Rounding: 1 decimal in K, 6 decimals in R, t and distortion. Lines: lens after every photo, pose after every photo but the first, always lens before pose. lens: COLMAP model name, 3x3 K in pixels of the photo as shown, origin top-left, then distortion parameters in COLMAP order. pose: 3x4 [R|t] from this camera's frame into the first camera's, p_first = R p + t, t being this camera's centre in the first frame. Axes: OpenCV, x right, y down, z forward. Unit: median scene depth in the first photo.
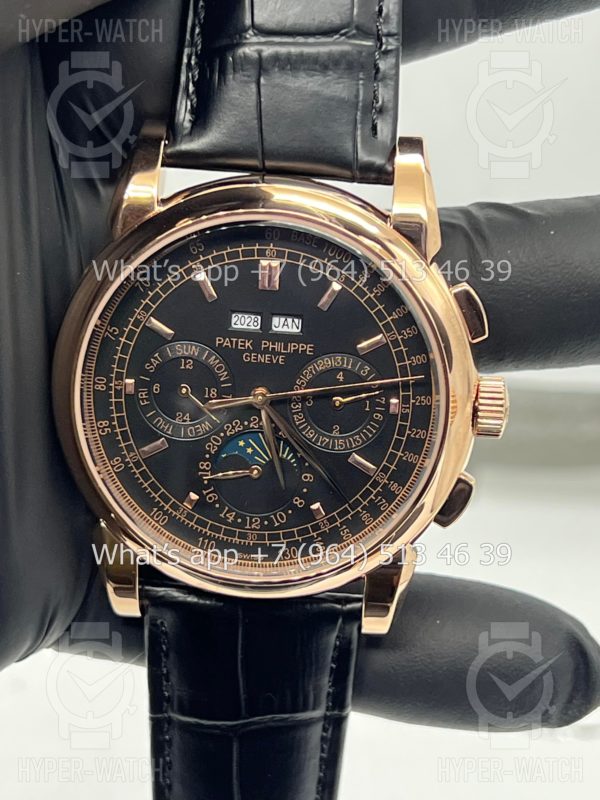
lens RADIAL K [[1779.0, 0, 298.8], [0, 1779.0, 371.3], [0, 0, 1]] dist [0.106777, 0.005576]
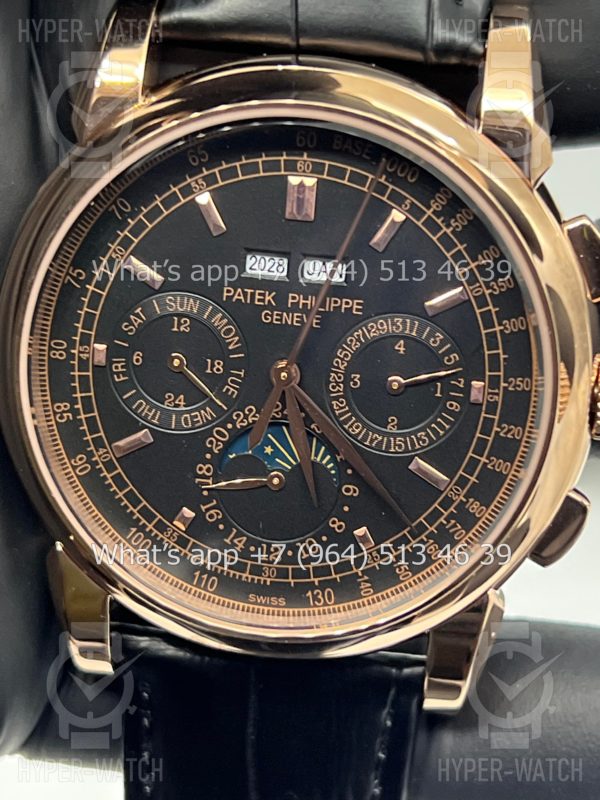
lens RADIAL K [[1779.0, 0, 298.8], [0, 1779.0, 371.3], [0, 0, 1]] dist [0.106777, 0.005576]
pose [[0.999149, 0.022428, -0.034602, 0.007893], [-0.022180, 0.999726, 0.007521, 0.008062], [0.034761, -0.006747, 0.999373, 0.300997]]
